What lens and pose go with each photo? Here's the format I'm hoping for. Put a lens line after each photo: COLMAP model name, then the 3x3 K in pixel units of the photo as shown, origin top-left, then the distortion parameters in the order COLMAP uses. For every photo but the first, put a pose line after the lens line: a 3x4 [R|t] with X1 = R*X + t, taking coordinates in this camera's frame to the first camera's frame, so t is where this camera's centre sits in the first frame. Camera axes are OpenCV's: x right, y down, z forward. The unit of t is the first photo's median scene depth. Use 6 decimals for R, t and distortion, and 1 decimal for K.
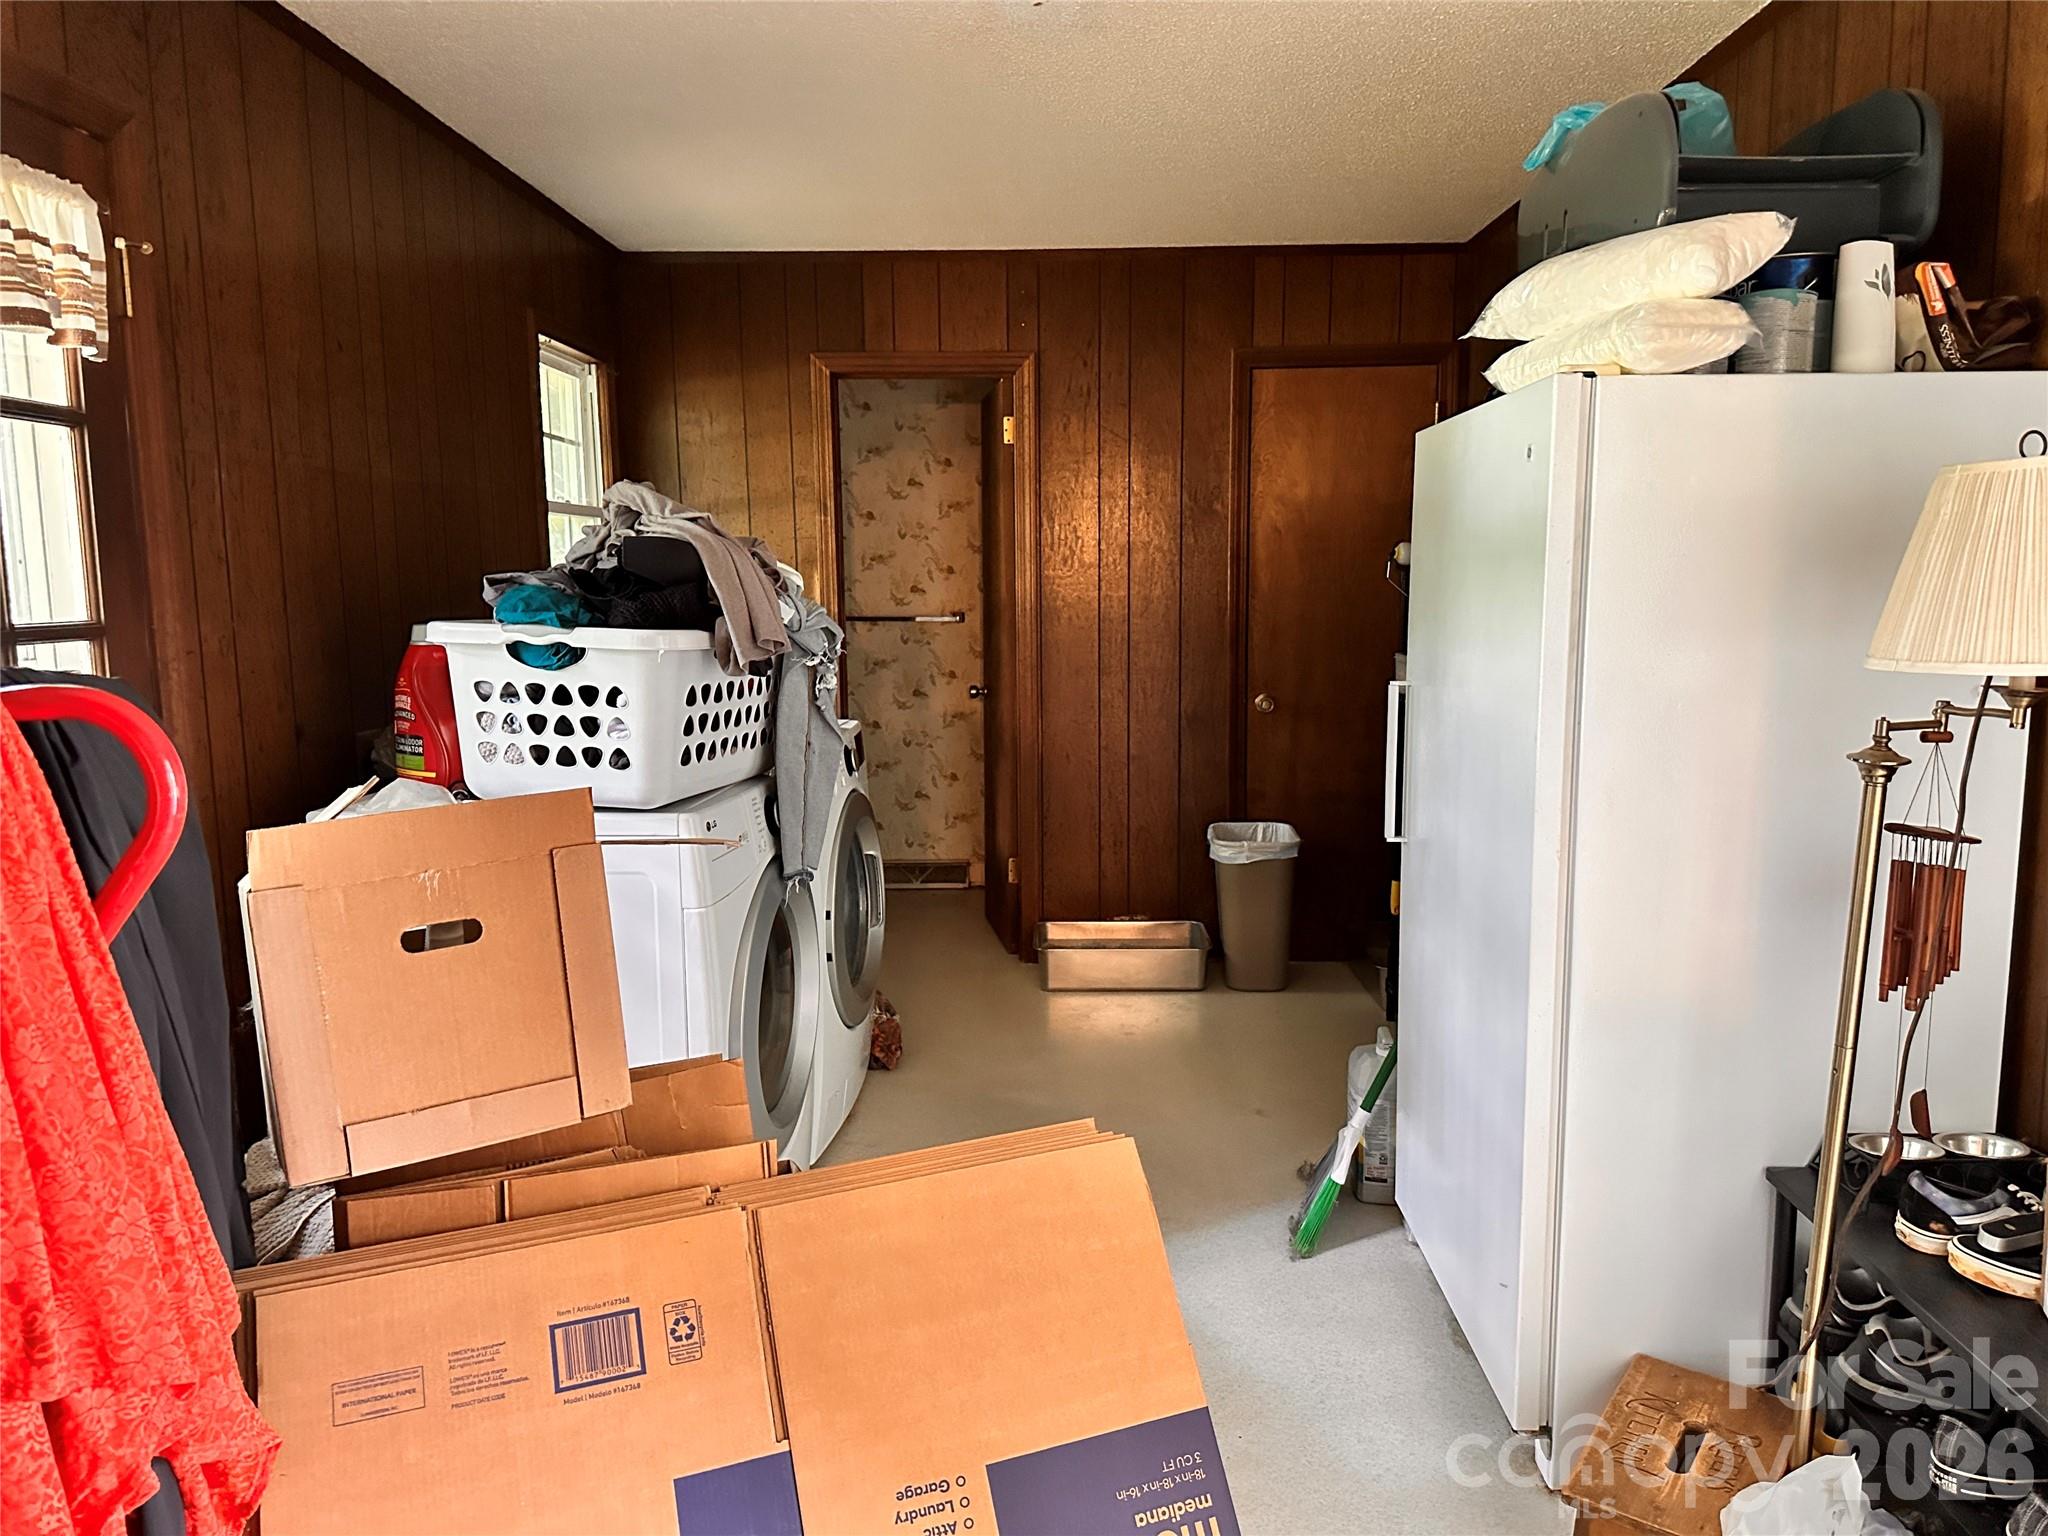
lens RADIAL K [[1450.2, 0, 1041.4], [0, 1450.2, 772.4], [0, 0, 1]] dist [0.073056, -0.002322]
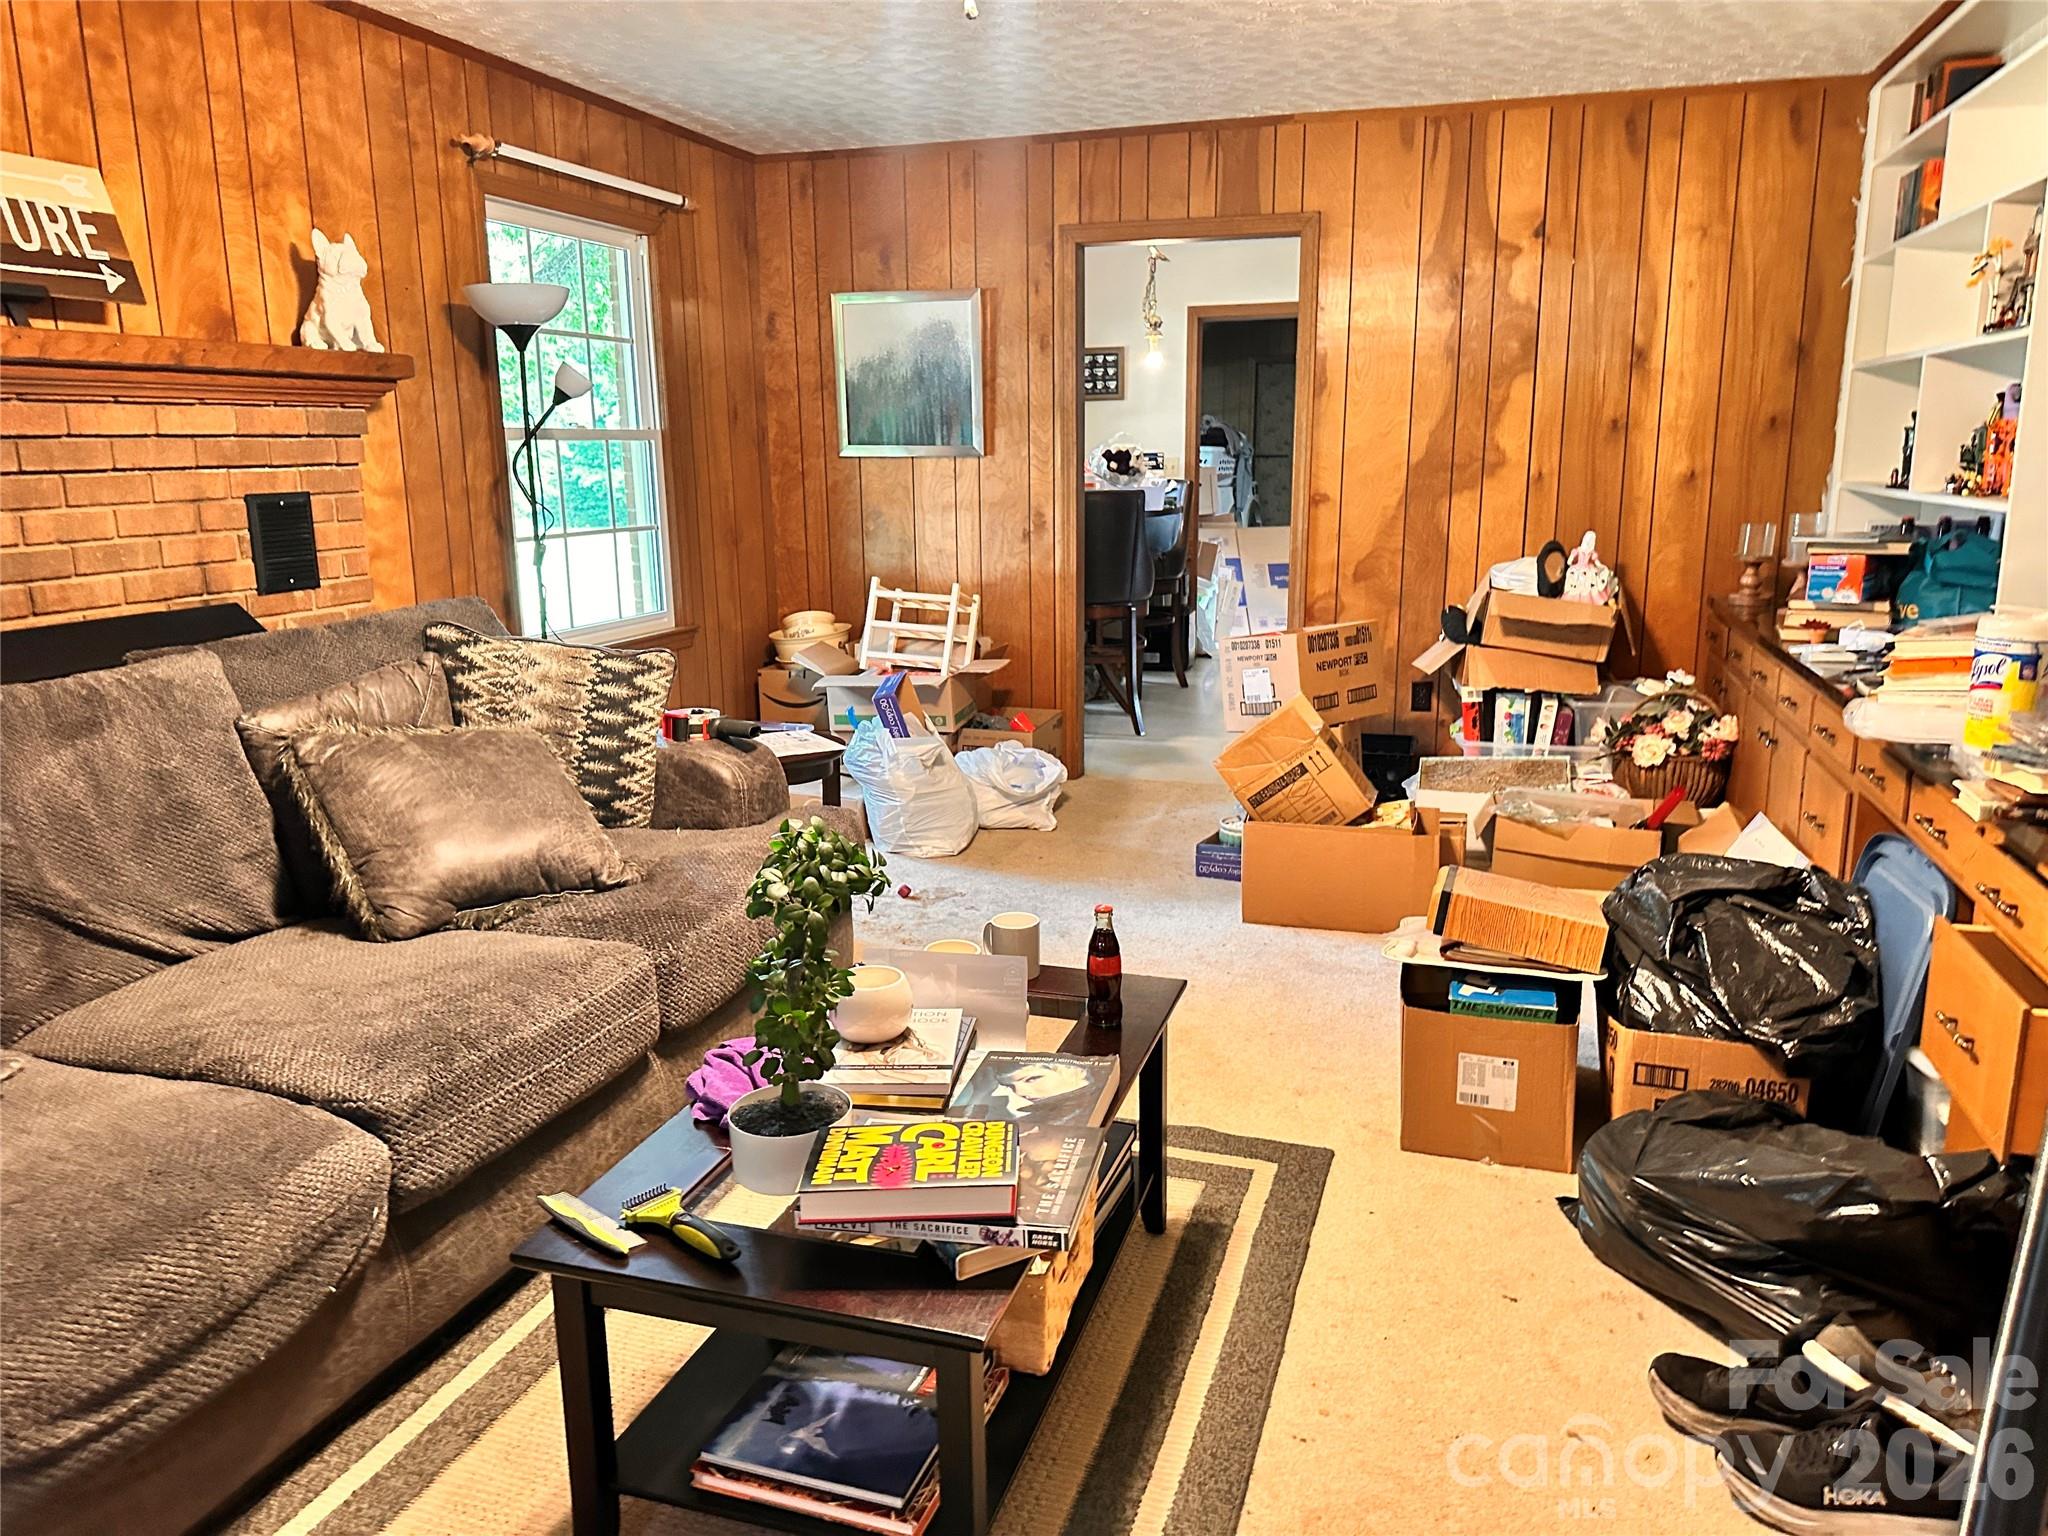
lens RADIAL K [[1450.2, 0, 1041.4], [0, 1450.2, 772.4], [0, 0, 1]] dist [0.073056, -0.002322]
pose [[0.961615, 0.065476, -0.266477, 0.482303], [-0.041489, 0.994643, 0.094676, 0.484155], [0.271249, -0.079986, 0.959180, -3.465865]]
